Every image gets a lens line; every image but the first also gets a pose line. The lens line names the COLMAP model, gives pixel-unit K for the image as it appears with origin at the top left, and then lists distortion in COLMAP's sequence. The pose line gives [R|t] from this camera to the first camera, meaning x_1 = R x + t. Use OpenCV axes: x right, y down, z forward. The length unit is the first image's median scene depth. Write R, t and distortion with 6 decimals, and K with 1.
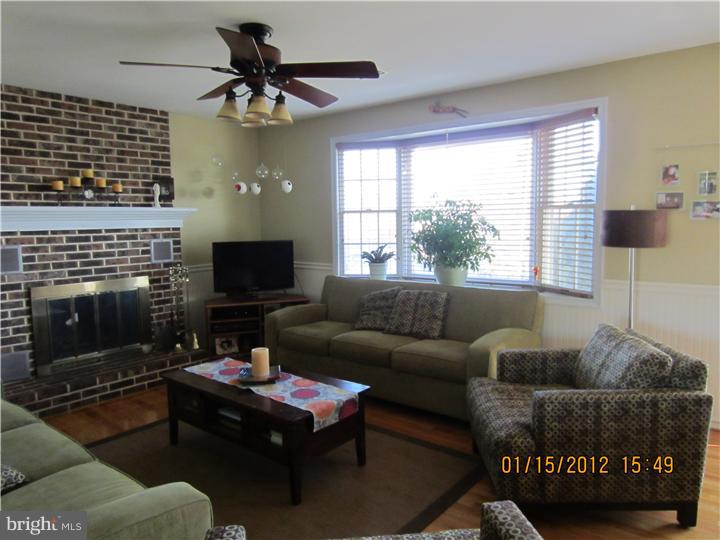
lens RADIAL K [[515.8, 0, 362.5], [0, 515.8, 268.3], [0, 0, 1]] dist [-0.029687, 0.008823]
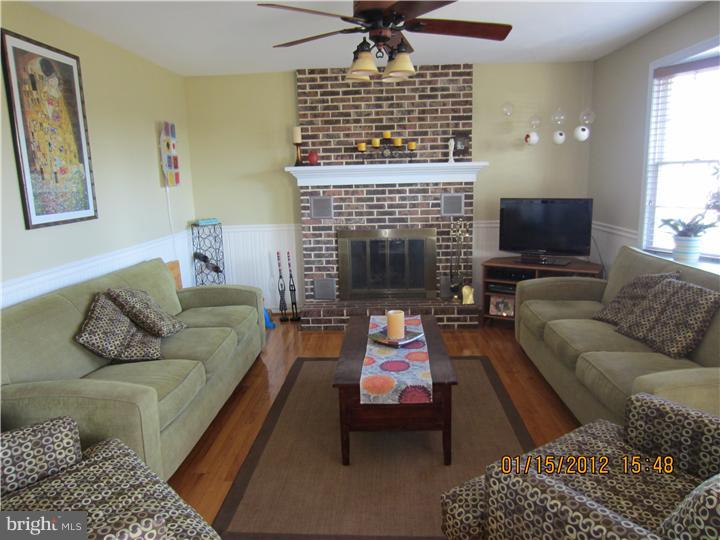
lens RADIAL K [[515.8, 0, 361.2], [0, 515.8, 270.5], [0, 0, 1]] dist [-0.029687, 0.008823]
pose [[0.589161, 0.145587, -0.794791, 0.385948], [-0.058535, 0.988740, 0.137723, -0.039182], [0.805892, -0.034618, 0.591049, 0.258002]]
